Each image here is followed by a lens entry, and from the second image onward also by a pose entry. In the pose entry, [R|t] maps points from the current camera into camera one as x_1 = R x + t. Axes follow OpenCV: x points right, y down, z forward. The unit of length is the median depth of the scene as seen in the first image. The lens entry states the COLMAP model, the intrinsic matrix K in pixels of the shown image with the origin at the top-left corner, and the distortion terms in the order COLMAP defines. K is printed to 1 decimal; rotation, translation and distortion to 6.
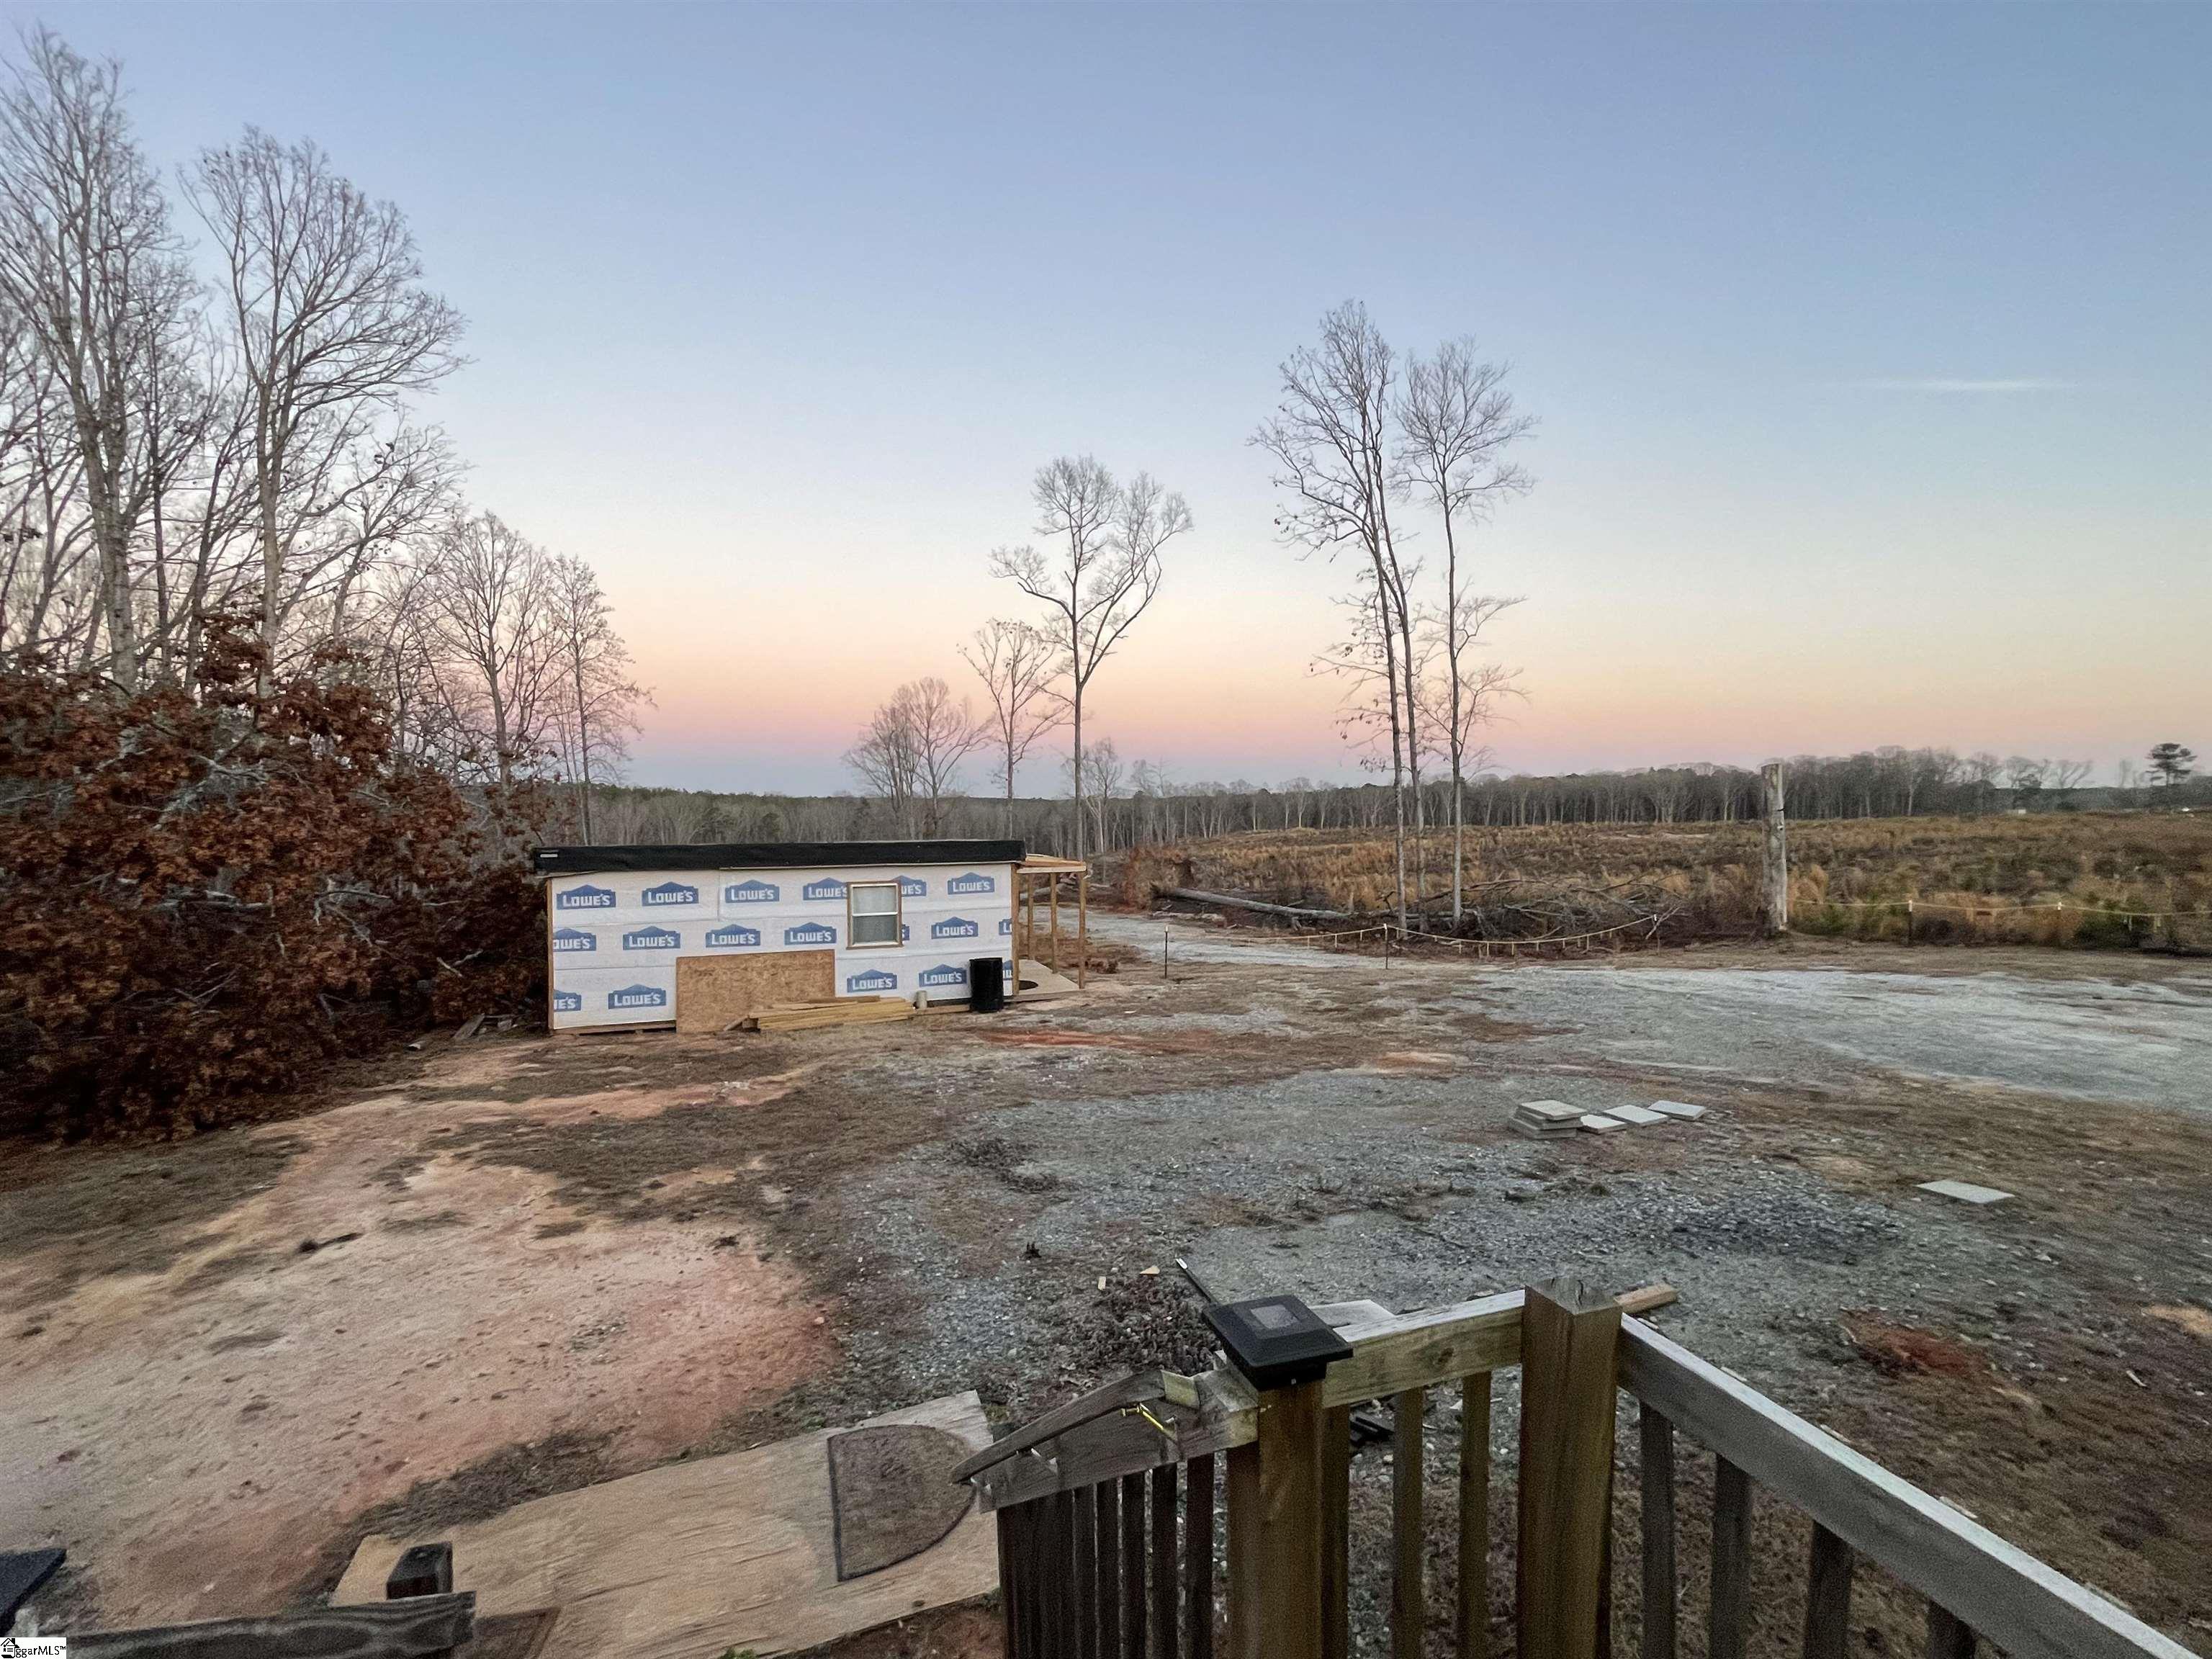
lens RADIAL K [[972.9, 0, 1104.8], [0, 972.9, 831.4], [0, 0, 1]] dist [-0.004633, -0.000070]
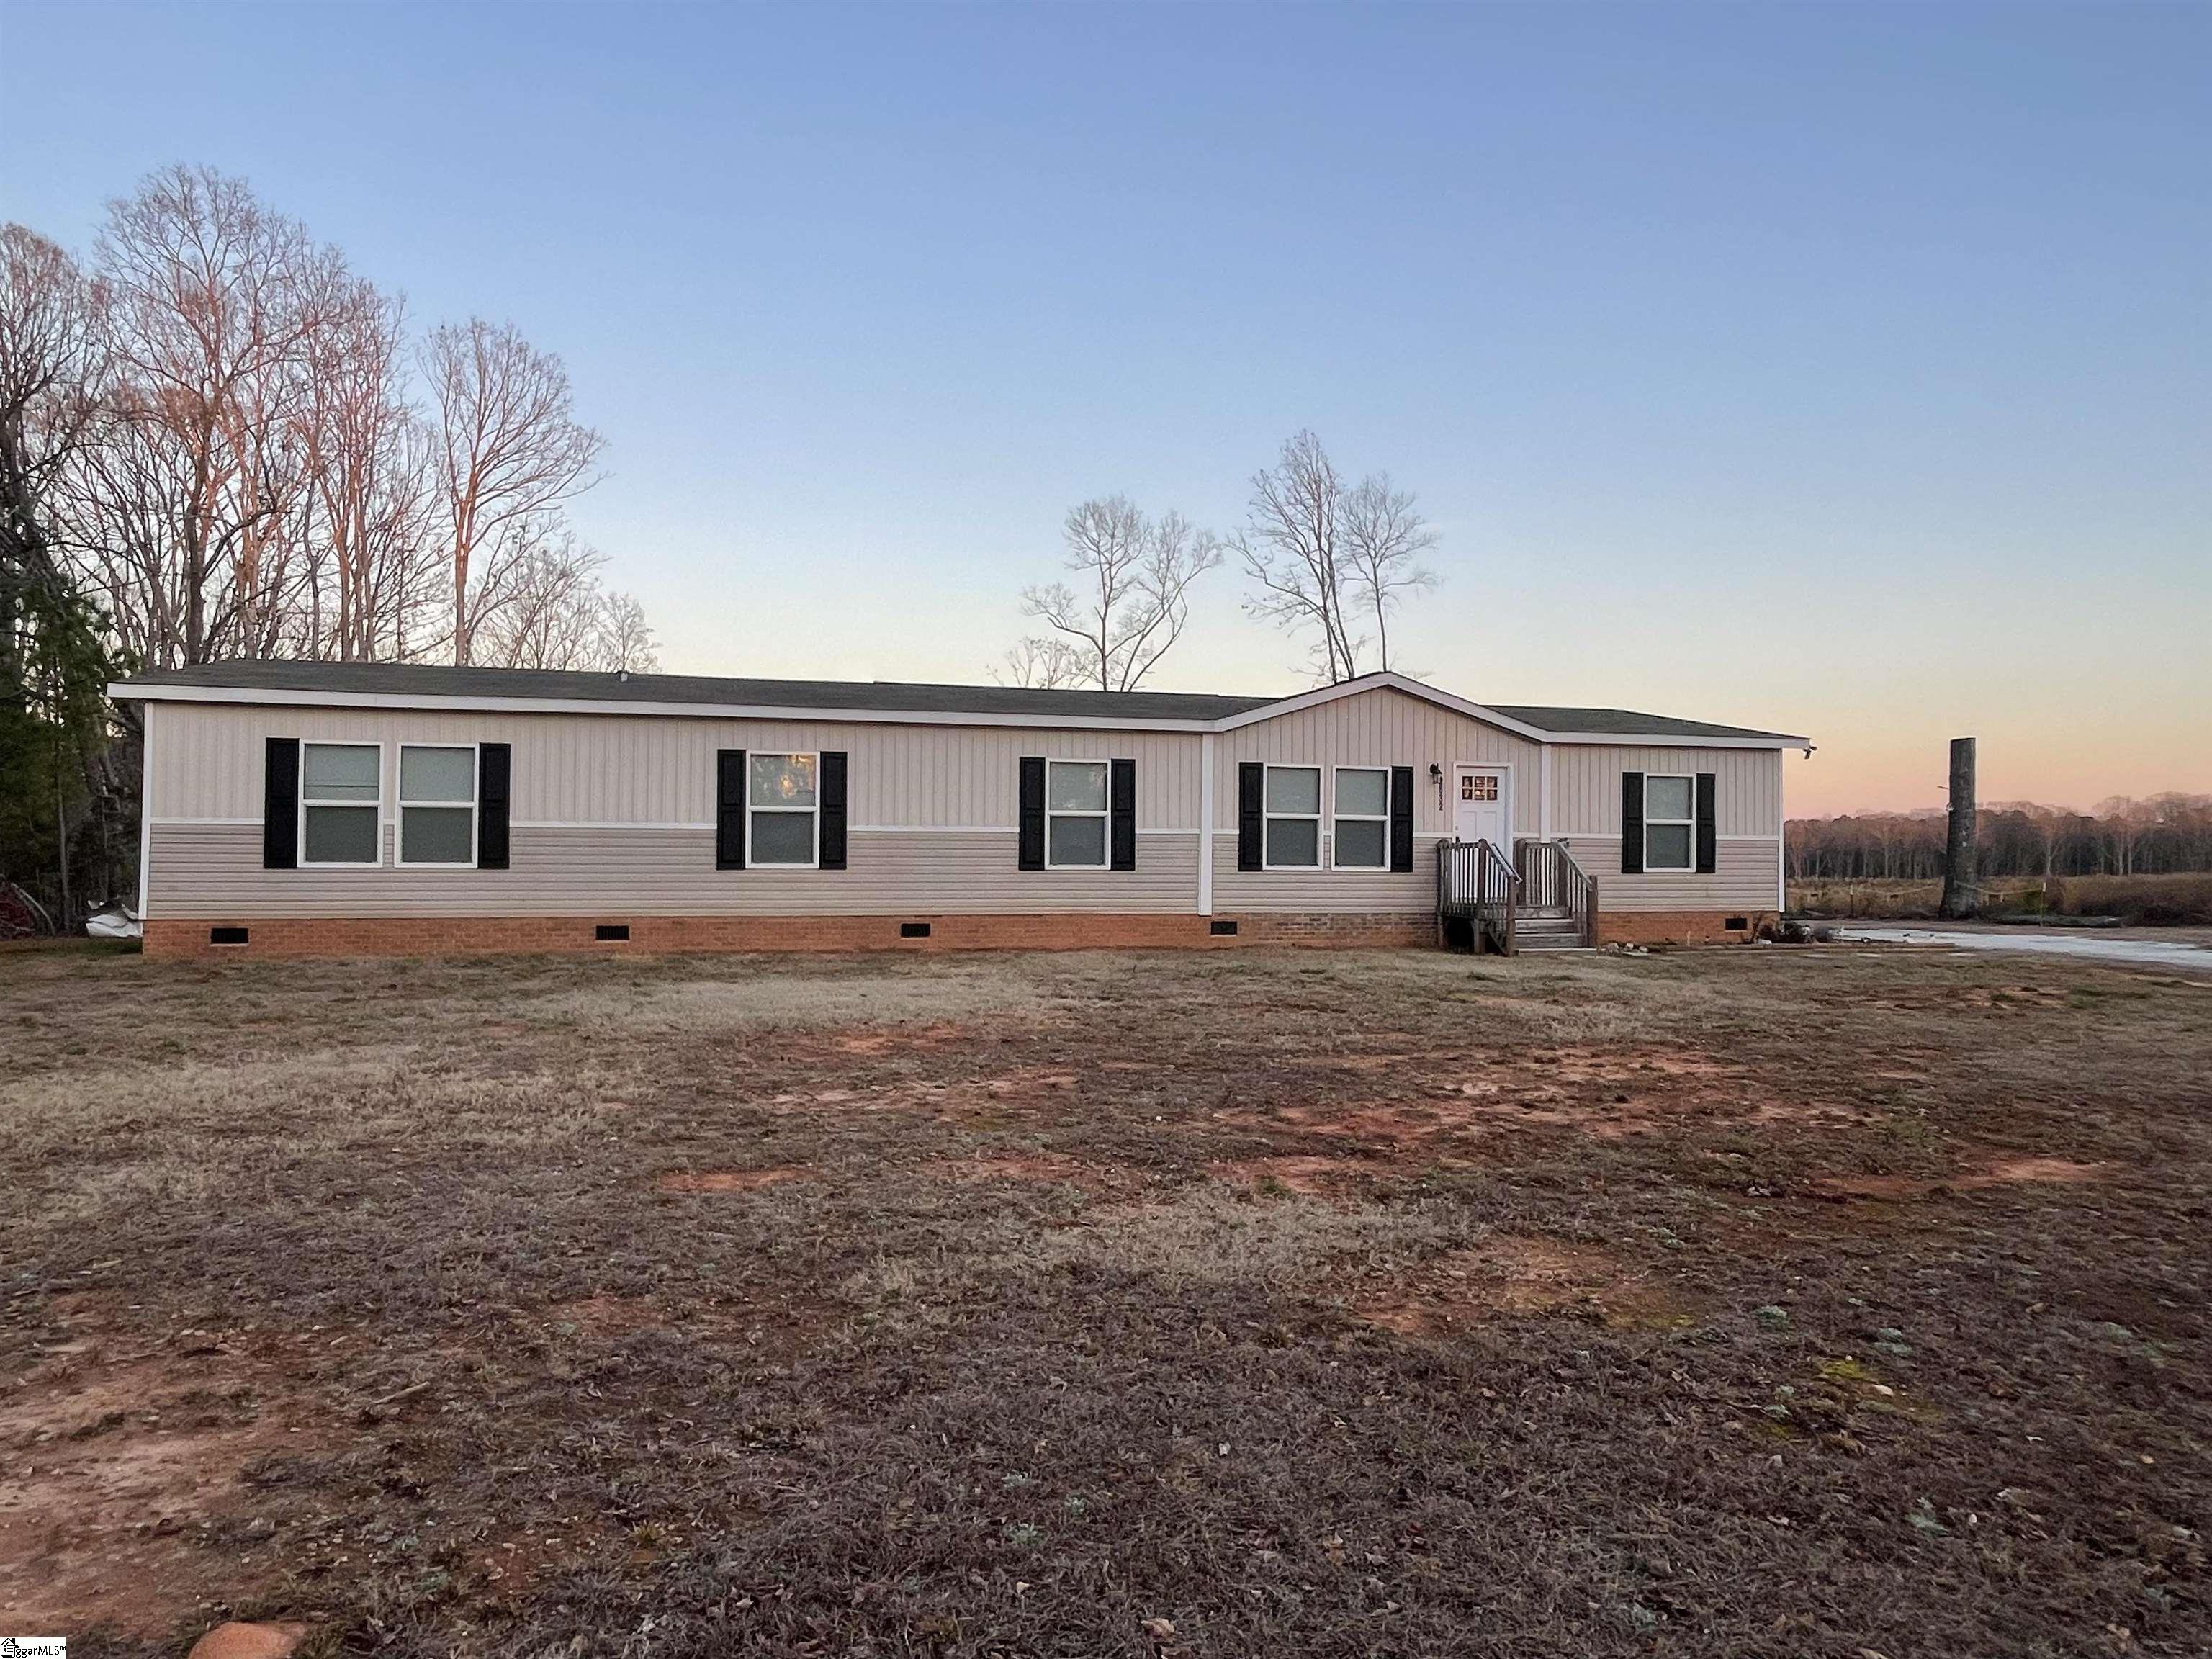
lens RADIAL K [[1379.8, 0, 1098.4], [0, 1379.8, 840.7], [0, 0, 1]] dist [0.008445, 0.000363]
pose [[0.997728, 0.013468, -0.066010, 0.098273], [-0.015770, 0.999281, -0.034482, 0.040662], [0.065498, 0.035444, 0.997223, -0.681963]]
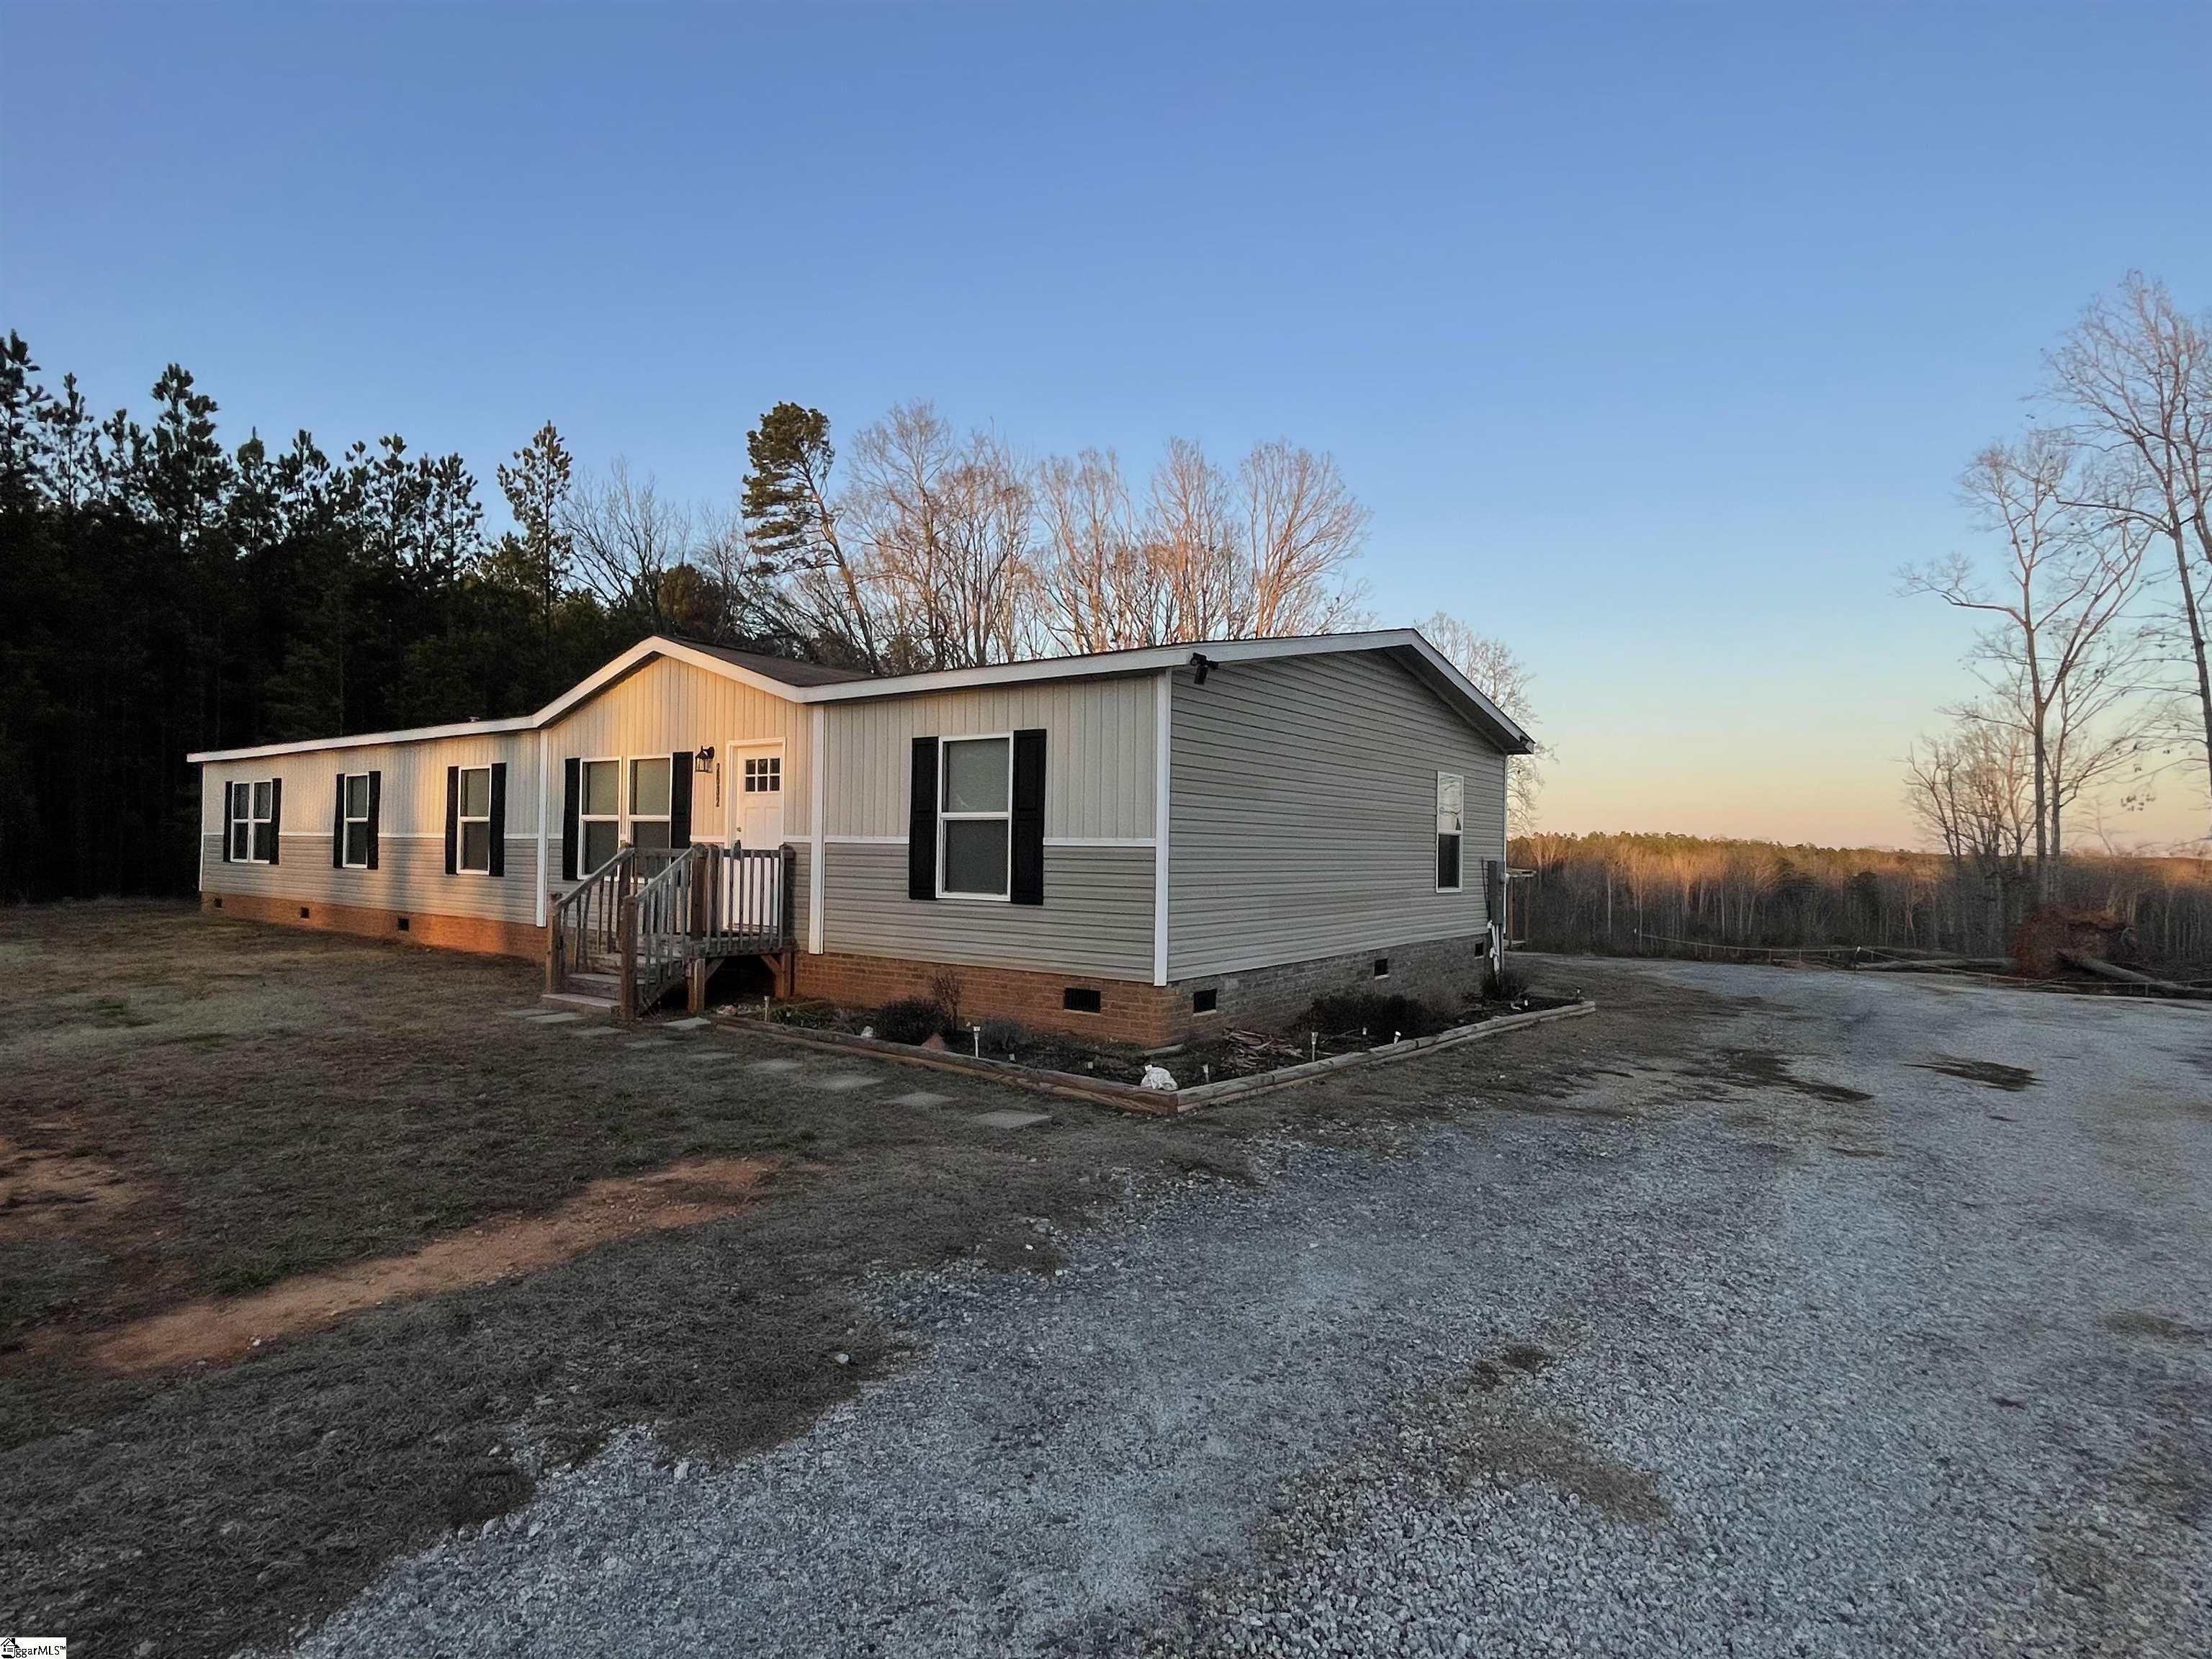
lens RADIAL K [[1143.0, 0, 1100.2], [0, 1143.0, 824.8], [0, 0, 1]] dist [-0.000866, -0.002184]
pose [[0.570061, -0.004990, -0.821587, 0.504443], [-0.042898, 0.998437, -0.035829, 0.022374], [0.820482, 0.055670, 0.568956, -0.273092]]
